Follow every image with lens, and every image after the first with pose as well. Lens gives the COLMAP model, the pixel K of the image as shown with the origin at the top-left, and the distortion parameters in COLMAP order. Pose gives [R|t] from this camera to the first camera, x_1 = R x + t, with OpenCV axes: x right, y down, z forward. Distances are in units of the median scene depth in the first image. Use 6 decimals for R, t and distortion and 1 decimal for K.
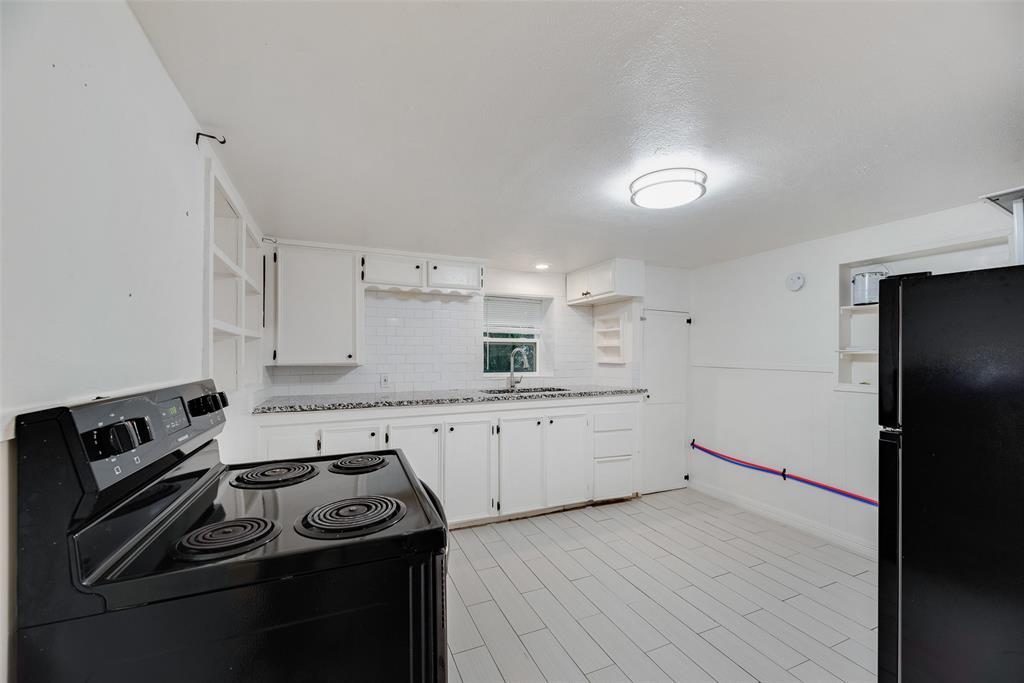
lens RADIAL K [[402.7, 0, 511.2], [0, 402.7, 365.2], [0, 0, 1]] dist [0.000414, -0.000013]
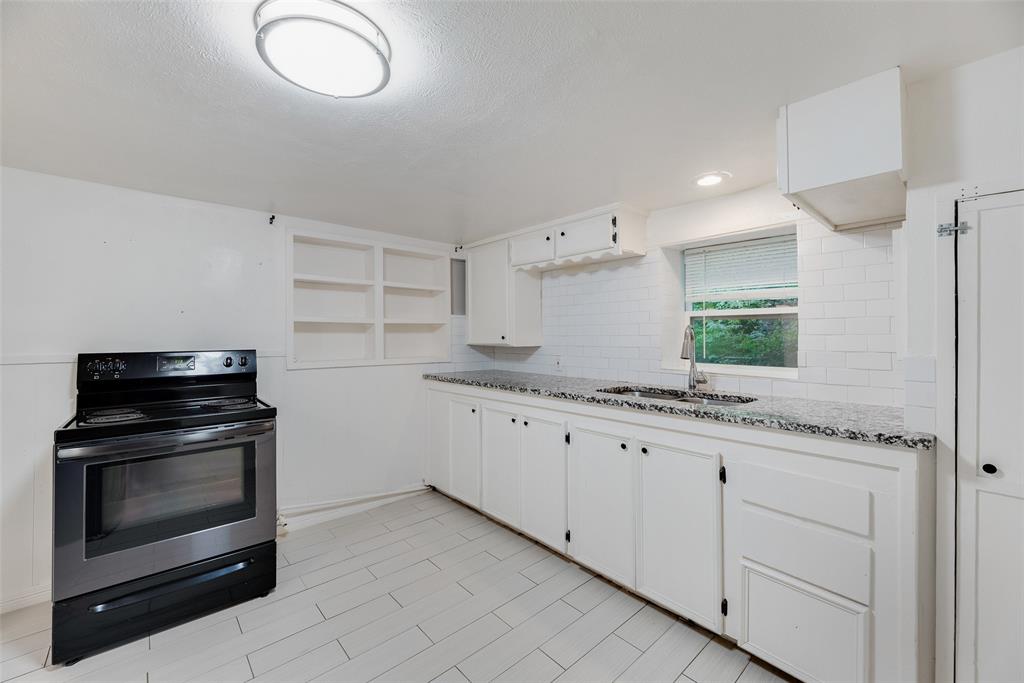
lens RADIAL K [[414.2, 0, 514.5], [0, 414.2, 343.9], [0, 0, 1]] dist [0.001236, -0.000065]
pose [[0.318650, 0.019015, -0.947682, 0.591933], [-0.023153, 0.999657, 0.012273, -0.017408], [0.947590, 0.018031, 0.318981, 0.604832]]
